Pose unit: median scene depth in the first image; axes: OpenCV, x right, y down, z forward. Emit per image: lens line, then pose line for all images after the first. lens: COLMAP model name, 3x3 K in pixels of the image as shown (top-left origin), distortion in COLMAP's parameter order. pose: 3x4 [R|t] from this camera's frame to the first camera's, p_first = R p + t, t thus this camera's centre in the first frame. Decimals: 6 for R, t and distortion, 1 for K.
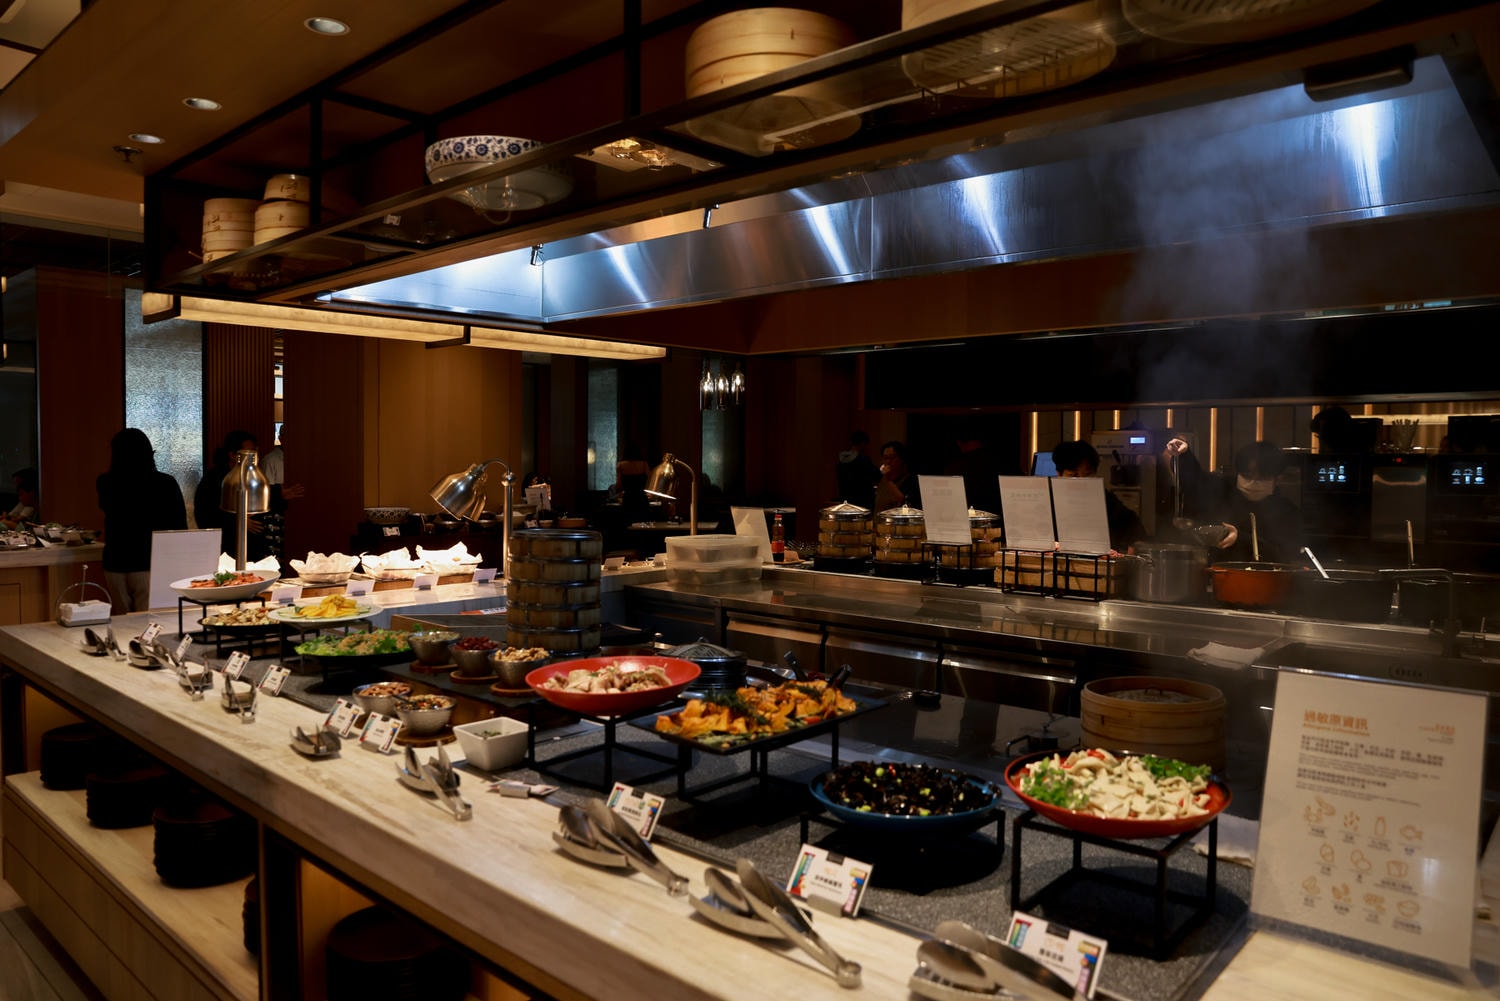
lens RADIAL K [[995.6, 0, 756.7], [0, 995.6, 517.0], [0, 0, 1]] dist [-0.113006, 0.077241]
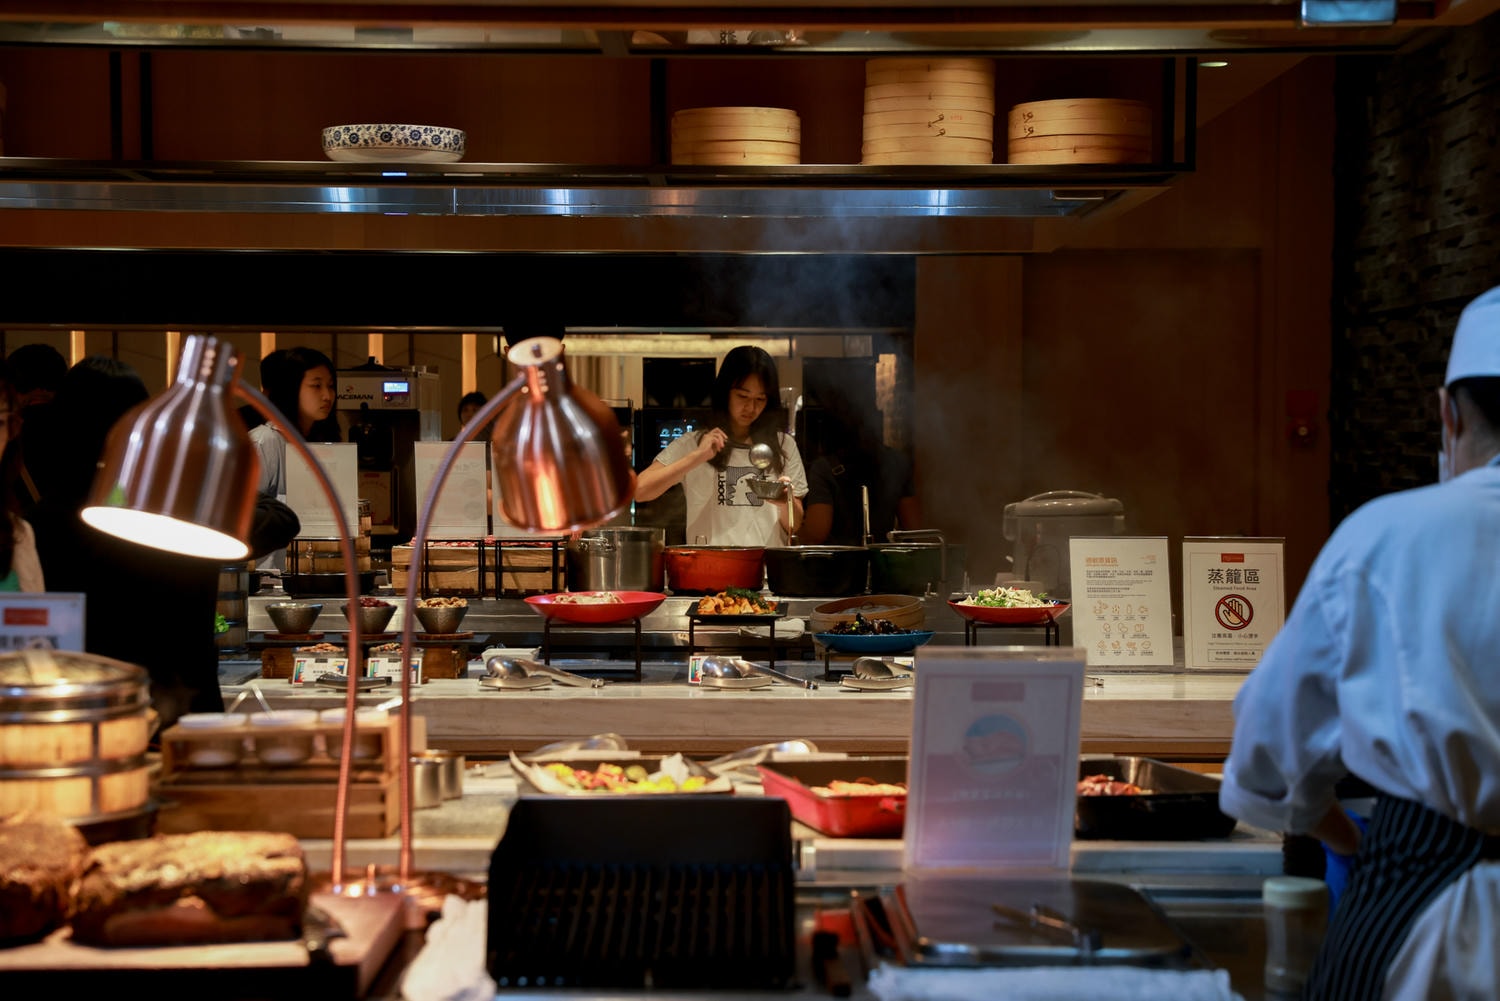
lens RADIAL K [[2210.3, 0, 750.0], [0, 2210.3, 500.5], [0, 0, 1]] dist [0.276113, 0.001490]
pose [[0.766044, -0.023544, 0.642357, -1.041424], [0.036100, 0.999328, -0.006424, 0.036754], [-0.641773, 0.028110, 0.766379, -0.728306]]
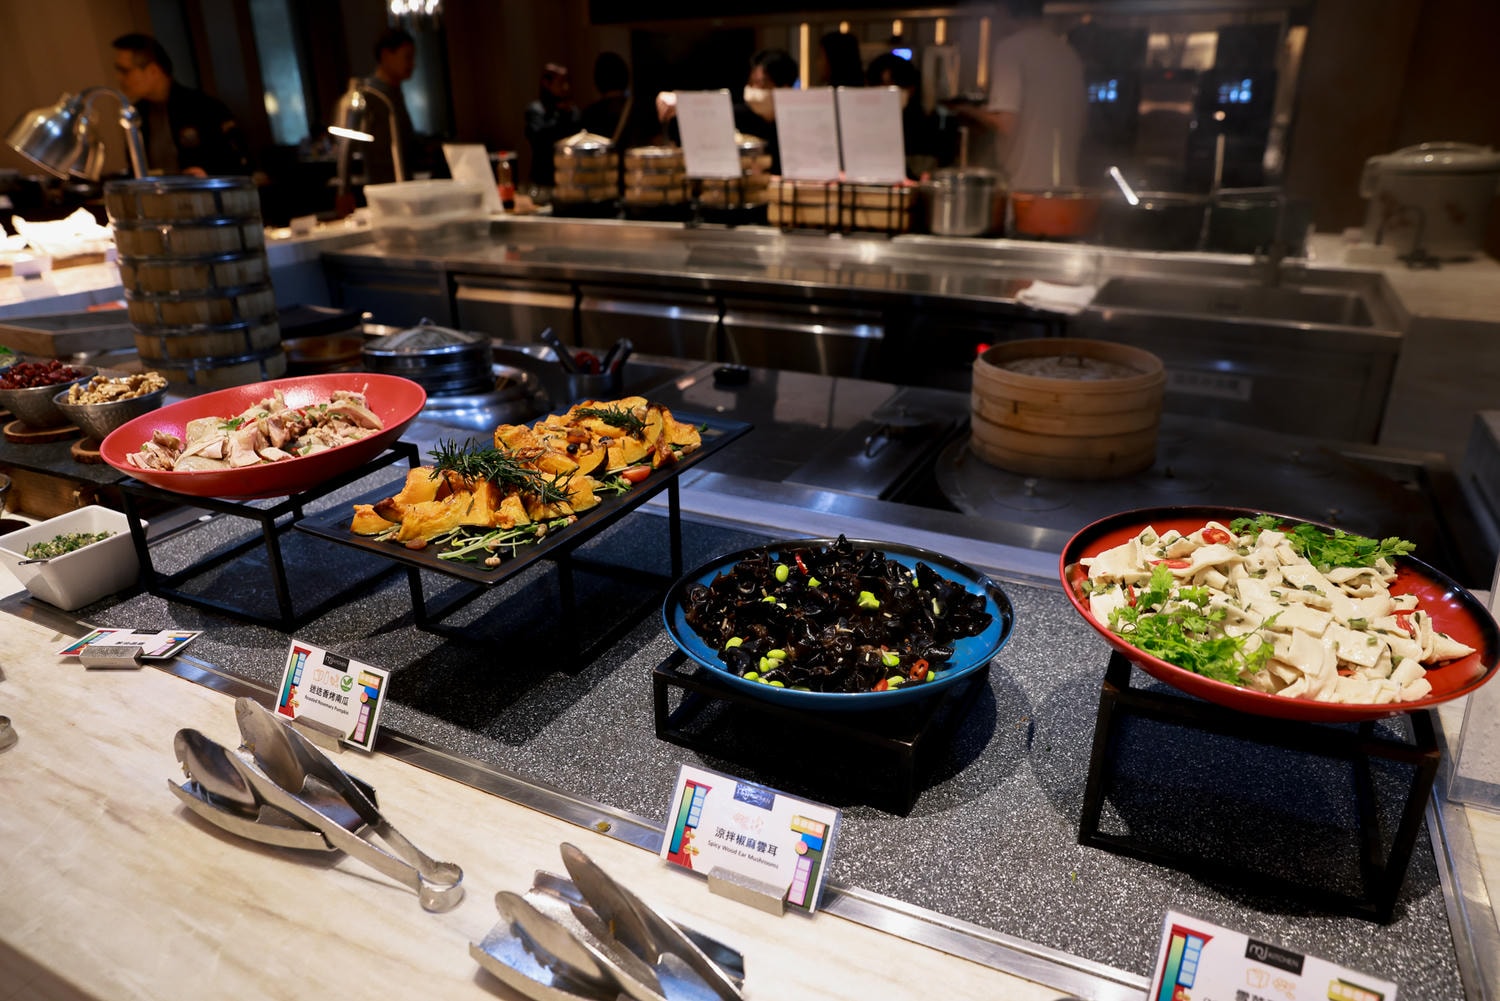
lens RADIAL K [[995.6, 0, 756.7], [0, 995.6, 517.0], [0, 0, 1]] dist [-0.113006, 0.077241]
pose [[0.963950, -0.120617, 0.237174, -0.008678], [0.031954, 0.937378, 0.346844, 0.016400], [-0.264157, -0.326762, 0.907440, 0.240929]]
